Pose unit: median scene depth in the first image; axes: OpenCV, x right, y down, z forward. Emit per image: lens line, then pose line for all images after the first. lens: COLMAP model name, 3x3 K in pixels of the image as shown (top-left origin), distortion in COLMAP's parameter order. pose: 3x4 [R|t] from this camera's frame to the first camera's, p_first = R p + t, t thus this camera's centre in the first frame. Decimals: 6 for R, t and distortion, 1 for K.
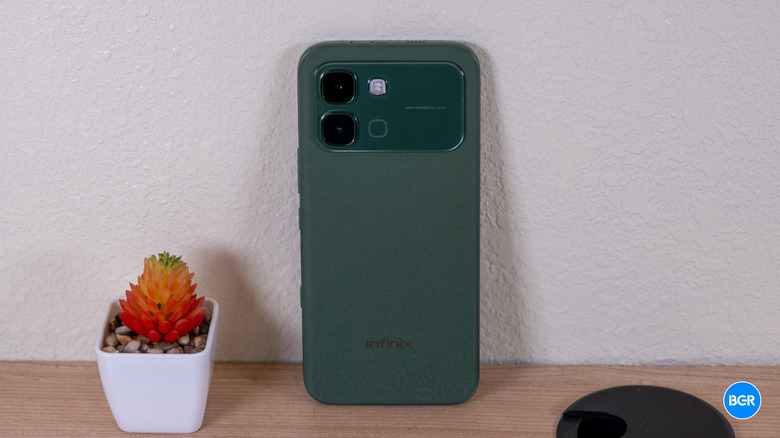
lens RADIAL K [[2065.0, 0, 389.9], [0, 2065.0, 218.4], [0, 0, 1]] dist [-0.029114, 0.000000]
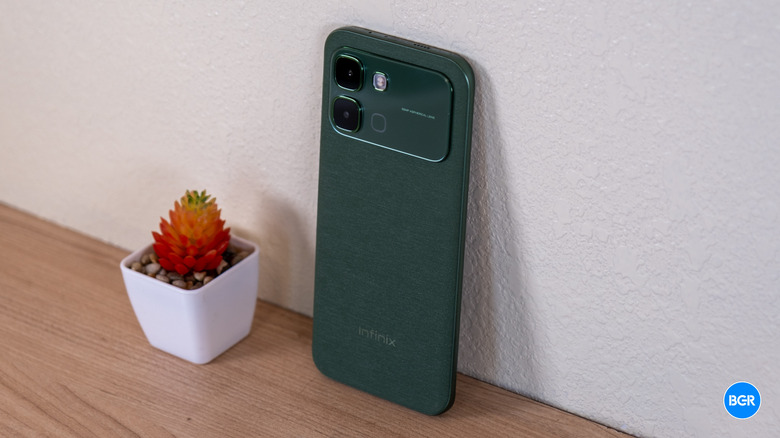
lens RADIAL K [[2133.8, 0, 389.9], [0, 2133.8, 219.2], [0, 0, 1]] dist [-0.072560, 0.000000]
pose [[0.835542, 0.256010, -0.486137, 0.494093], [-0.233619, 0.966380, 0.107387, -0.106721], [0.497285, 0.023845, 0.867260, 0.107176]]
